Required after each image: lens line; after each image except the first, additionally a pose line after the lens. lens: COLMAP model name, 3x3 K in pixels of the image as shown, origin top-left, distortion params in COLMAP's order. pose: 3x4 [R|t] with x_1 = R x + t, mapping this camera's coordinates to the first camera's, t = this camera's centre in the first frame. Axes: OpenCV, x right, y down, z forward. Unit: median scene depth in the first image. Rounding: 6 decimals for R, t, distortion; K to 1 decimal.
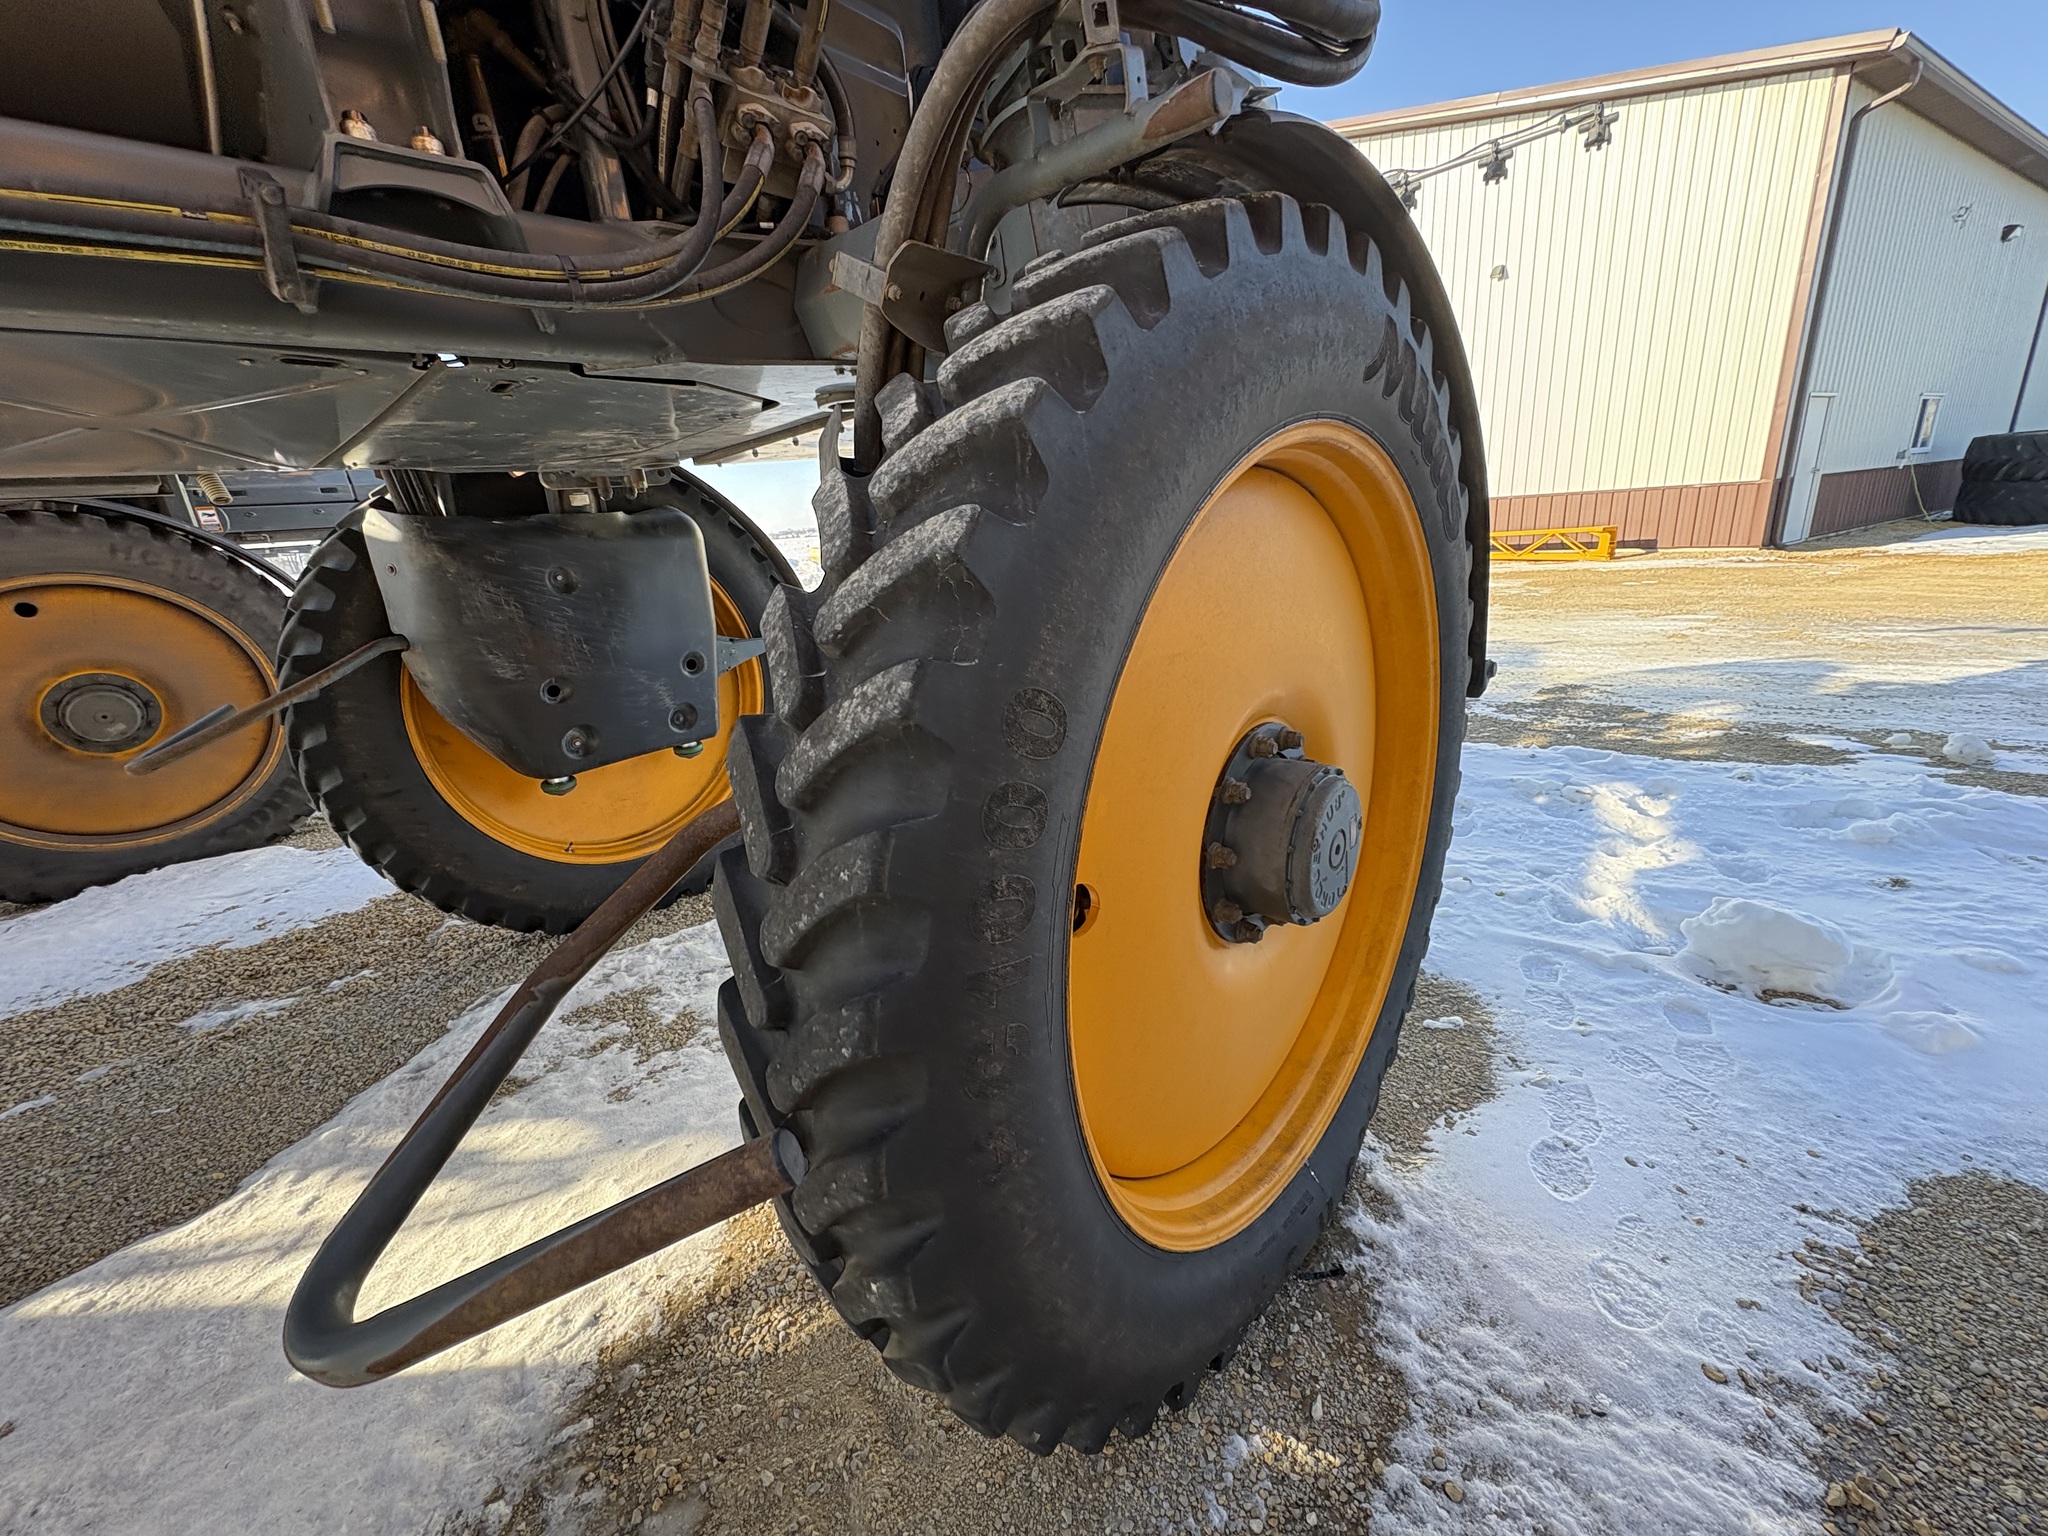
lens RADIAL K [[809.2, 0, 1026.0], [0, 809.2, 768.6], [0, 0, 1]] dist [0.000023, -0.000280]
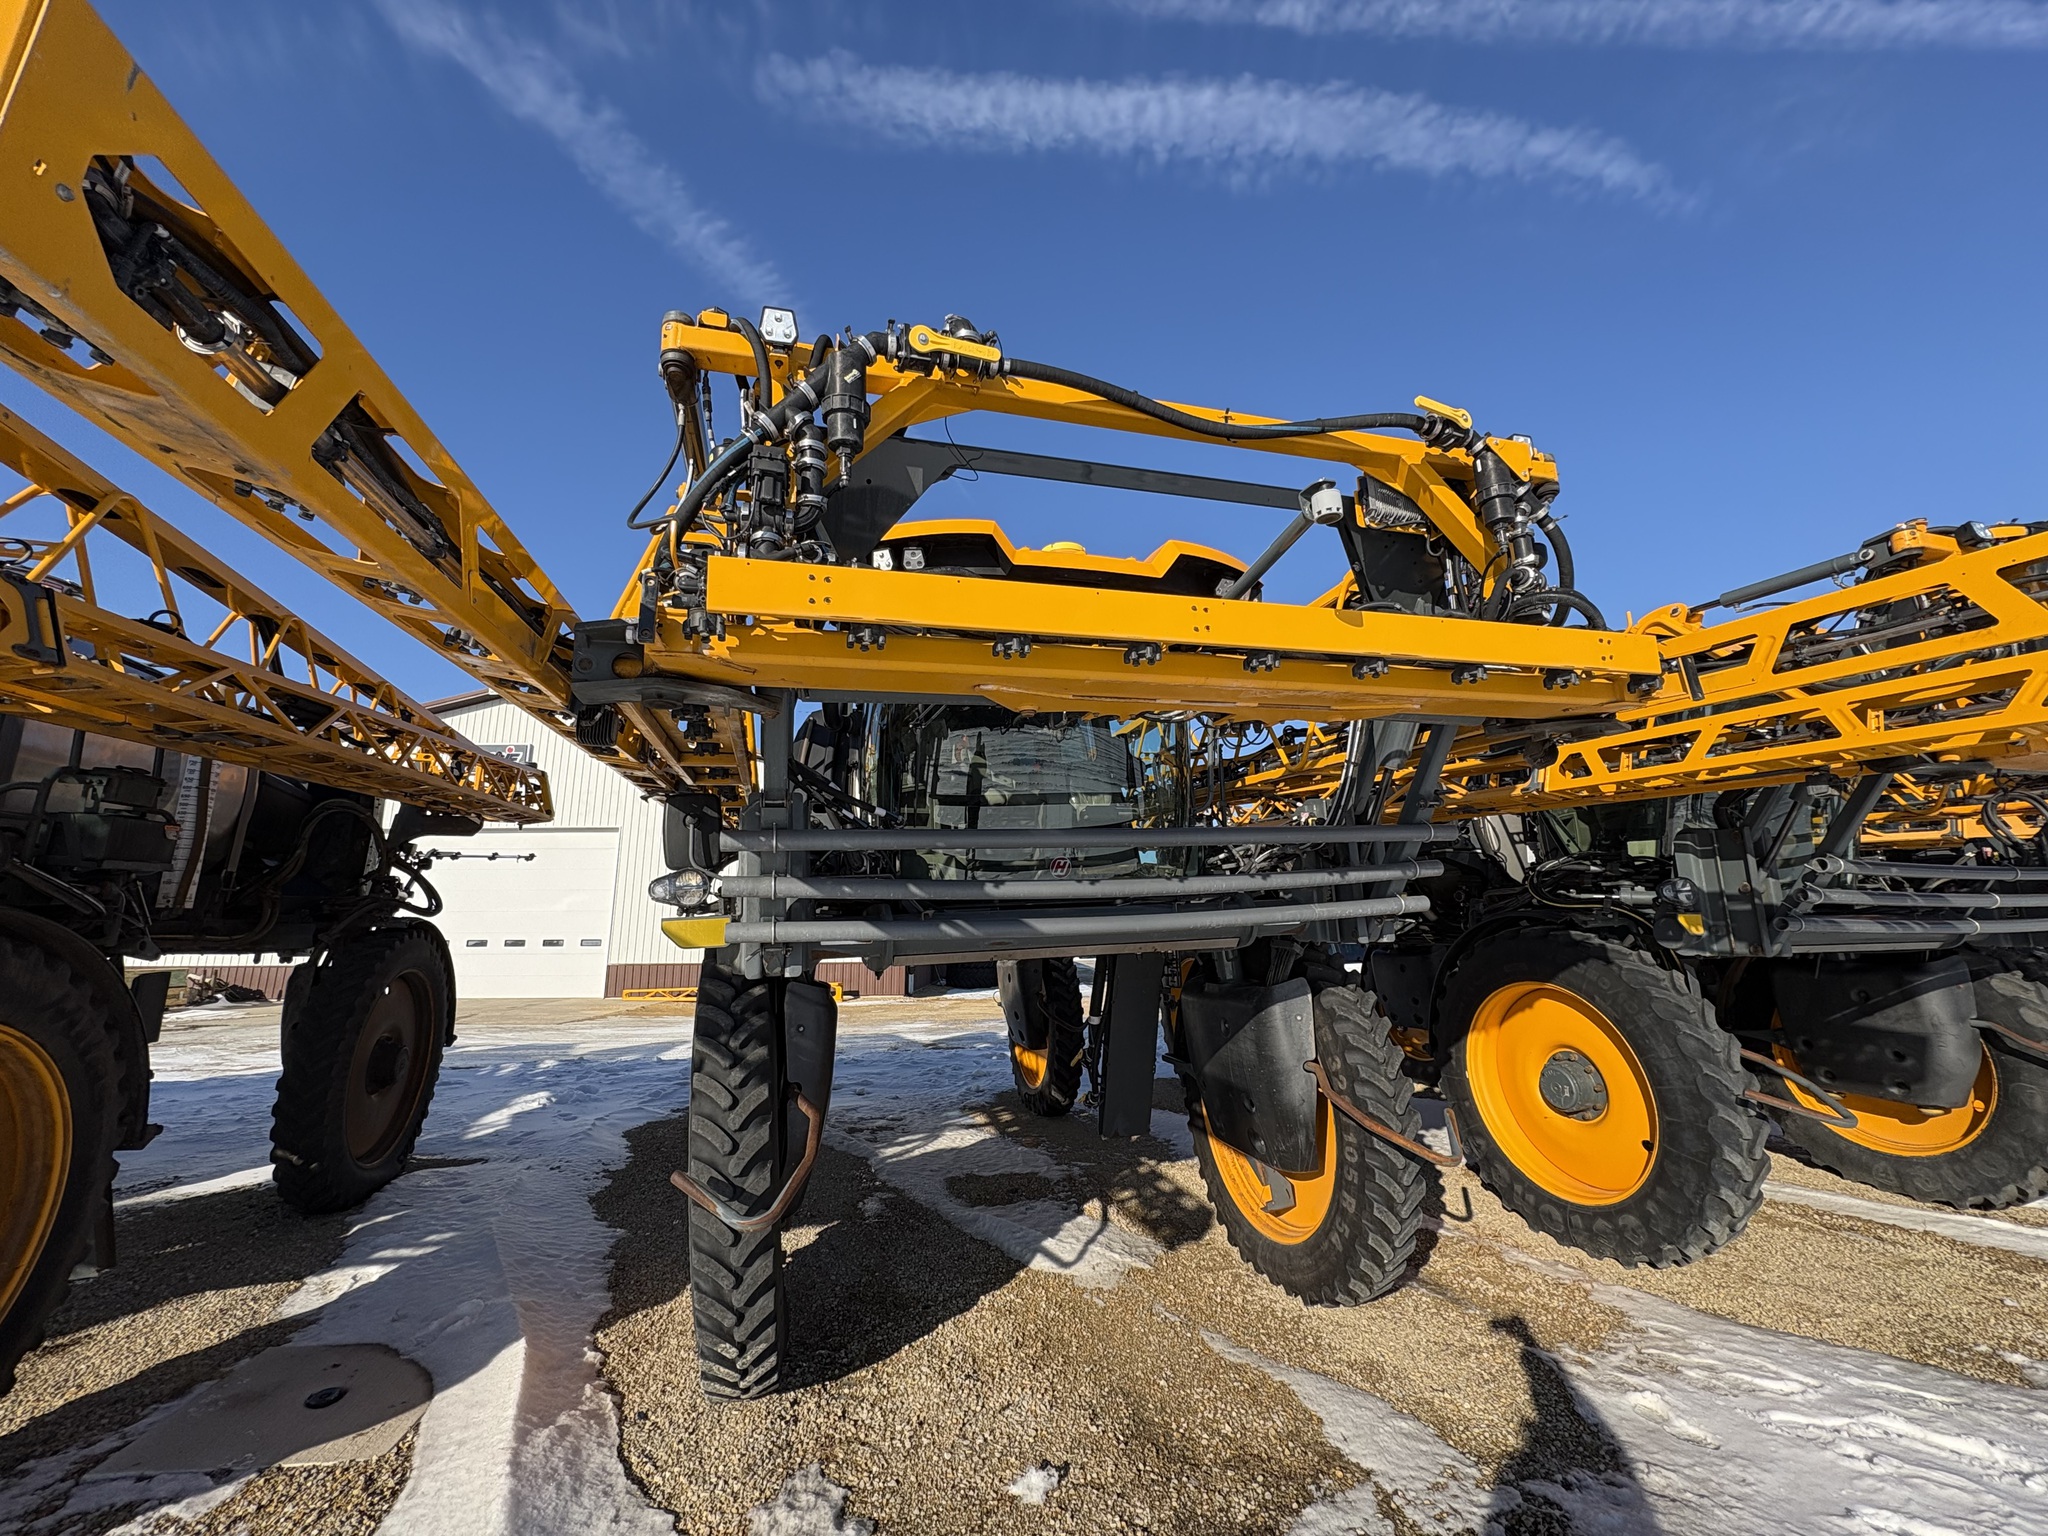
lens RADIAL K [[809.2, 0, 1026.0], [0, 809.2, 768.6], [0, 0, 1]] dist [0.000023, -0.000280]
pose [[0.527083, 0.247220, 0.813059, -1.891656], [0.220007, 0.884435, -0.411547, 0.321624], [-0.820841, 0.395798, 0.411781, -0.763880]]
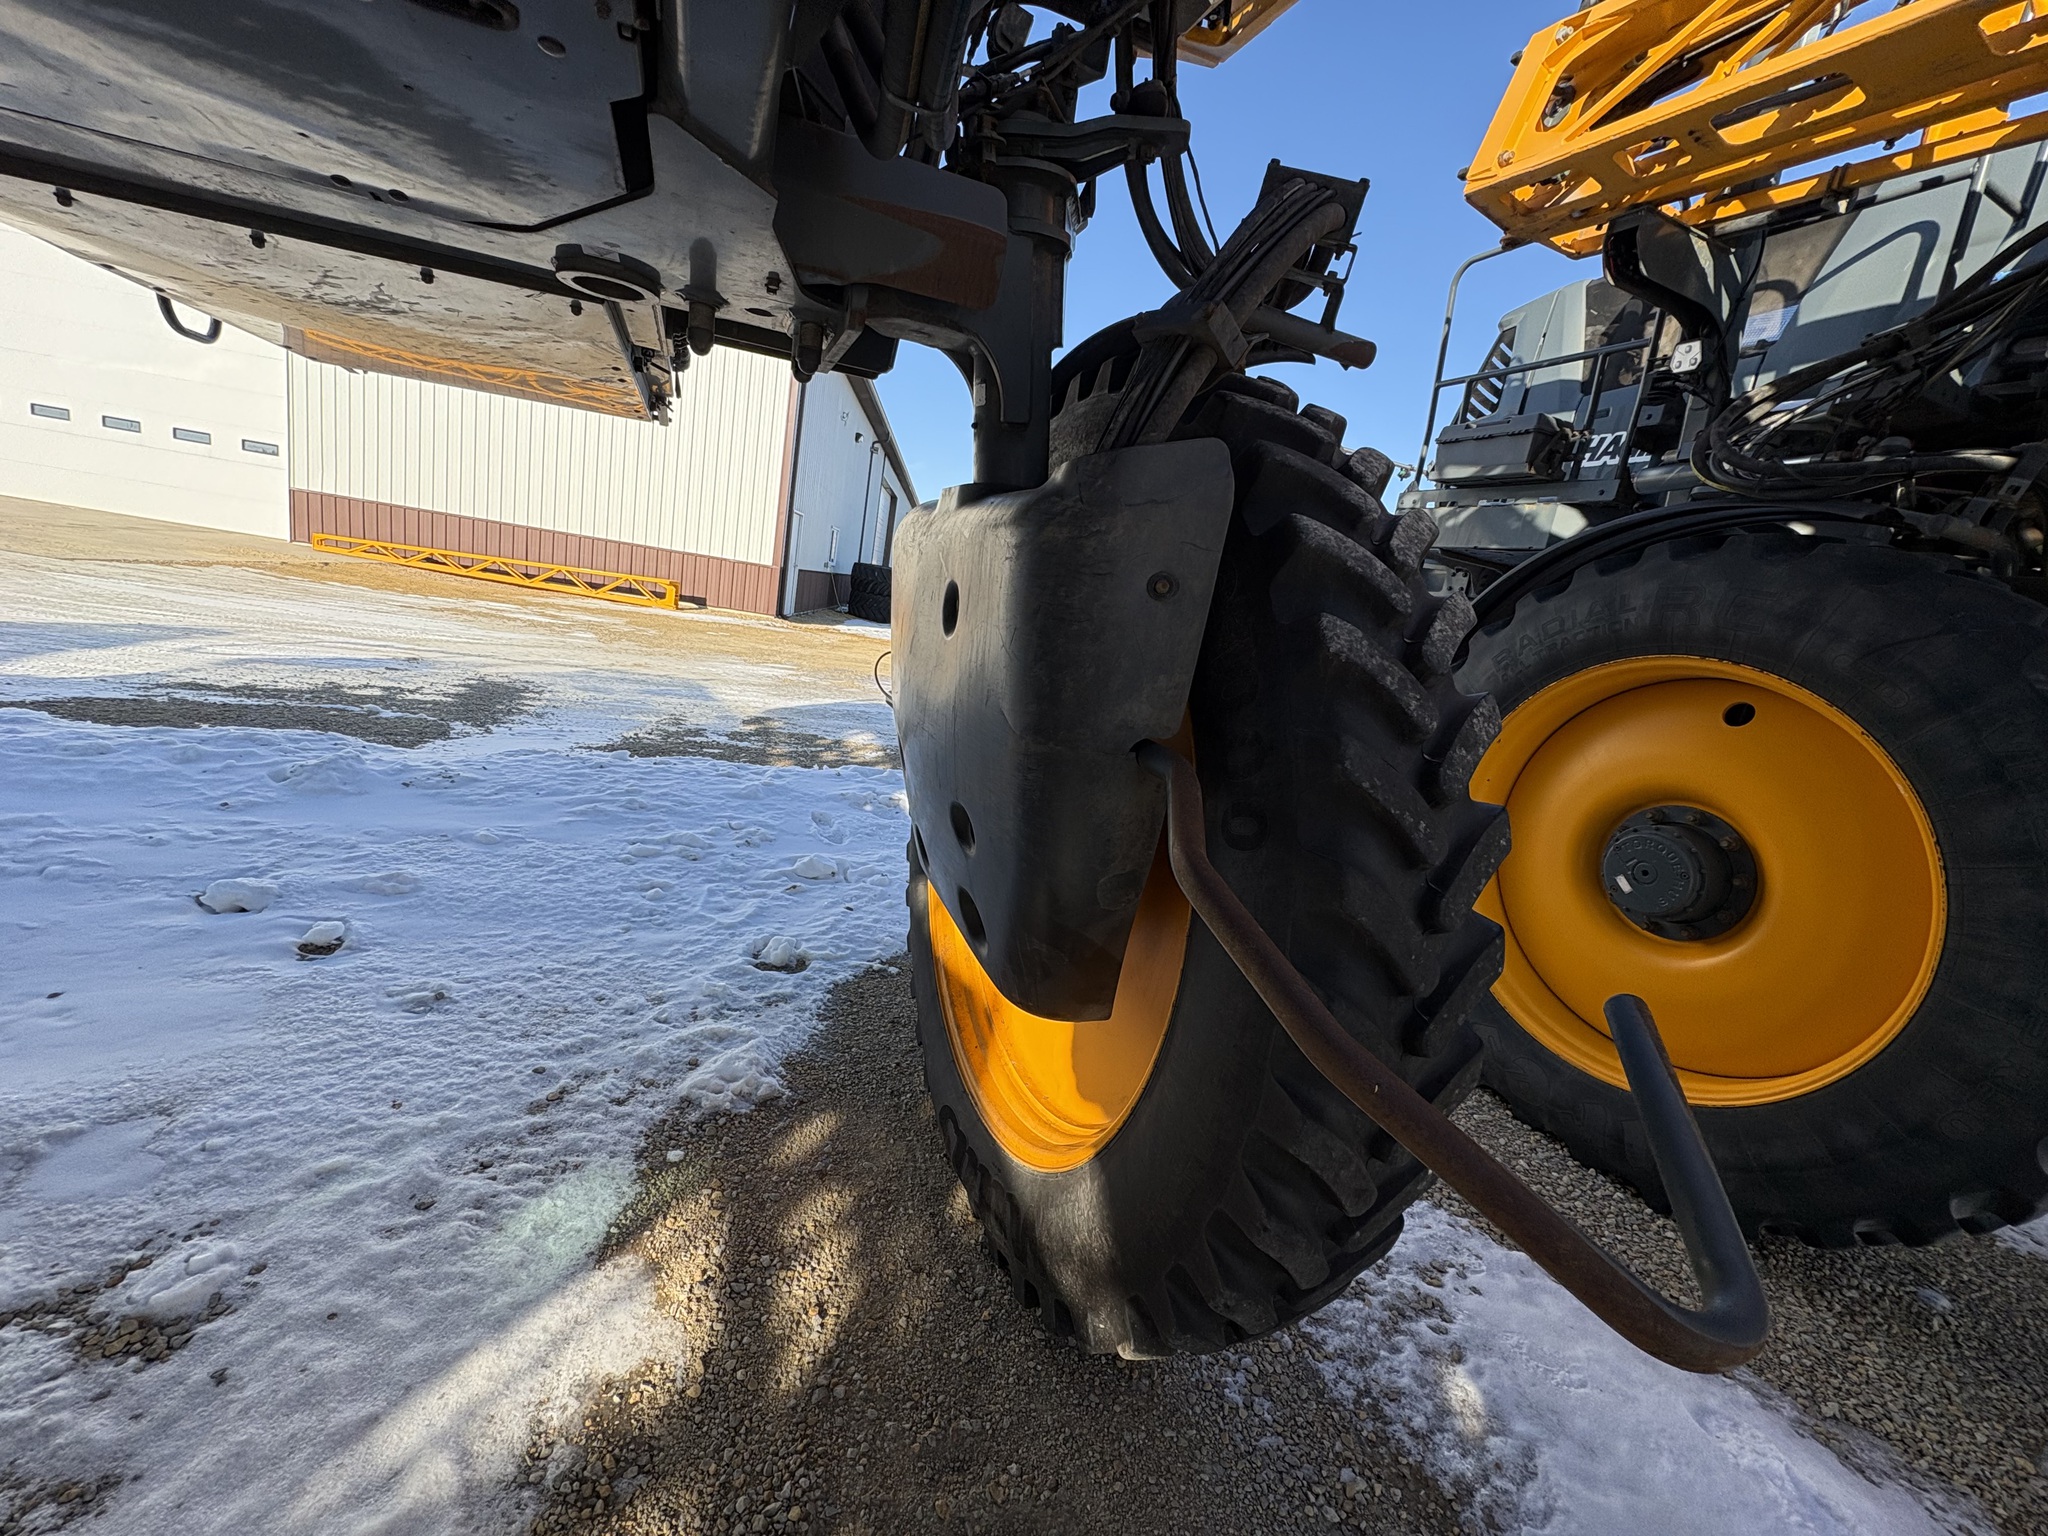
lens RADIAL K [[807.5, 0, 1024.0], [0, 807.5, 768.0], [0, 0, 1]] dist [0.000148, -0.000543]
pose [[0.434152, -0.040059, 0.899949, -0.332072], [0.075879, 0.997087, 0.007777, -0.012183], [-0.897638, 0.064911, 0.435927, 0.200535]]
